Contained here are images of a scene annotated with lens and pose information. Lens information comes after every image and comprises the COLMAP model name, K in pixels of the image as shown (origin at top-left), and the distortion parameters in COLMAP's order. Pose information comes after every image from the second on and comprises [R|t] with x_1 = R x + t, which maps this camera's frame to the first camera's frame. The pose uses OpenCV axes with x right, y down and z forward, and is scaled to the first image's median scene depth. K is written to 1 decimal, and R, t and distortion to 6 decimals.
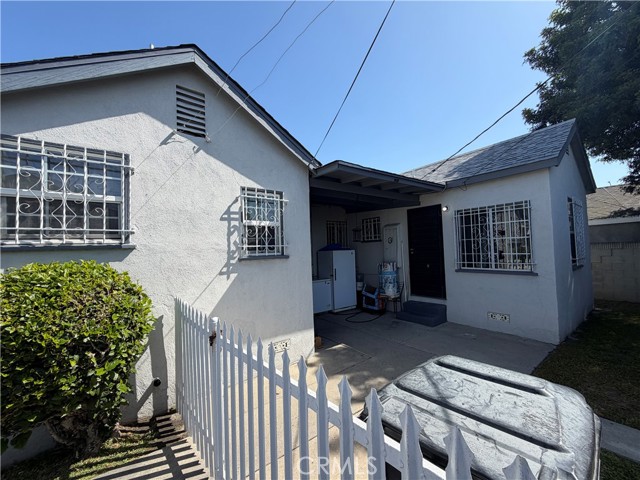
lens RADIAL K [[253.4, 0, 320.0], [0, 253.4, 240.0], [0, 0, 1]] dist [-0.000363, 0.000011]
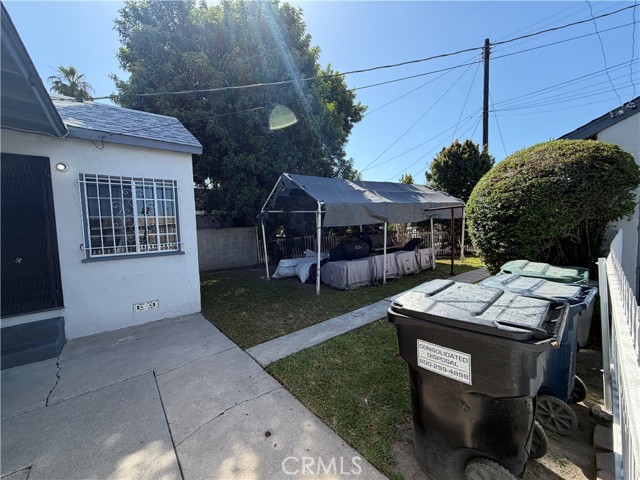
lens RADIAL K [[253.4, 0, 320.0], [0, 253.4, 240.0], [0, 0, 1]] dist [-0.000363, 0.000011]
pose [[-0.045506, -0.021405, 0.998735, -0.196234], [-0.005621, 0.999760, 0.021171, 0.050202], [-0.998948, -0.004650, -0.045616, 0.428440]]
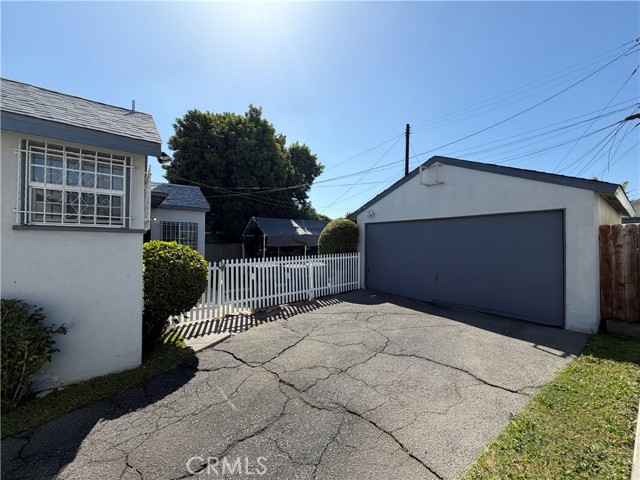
lens RADIAL K [[253.4, 0, 320.0], [0, 253.4, 240.0], [0, 0, 1]] dist [-0.000363, 0.000011]
pose [[-0.018789, 0.045041, 0.998808, -1.307687], [-0.050815, 0.997651, -0.045944, 0.039314], [-0.998531, -0.051617, -0.016456, -0.053161]]
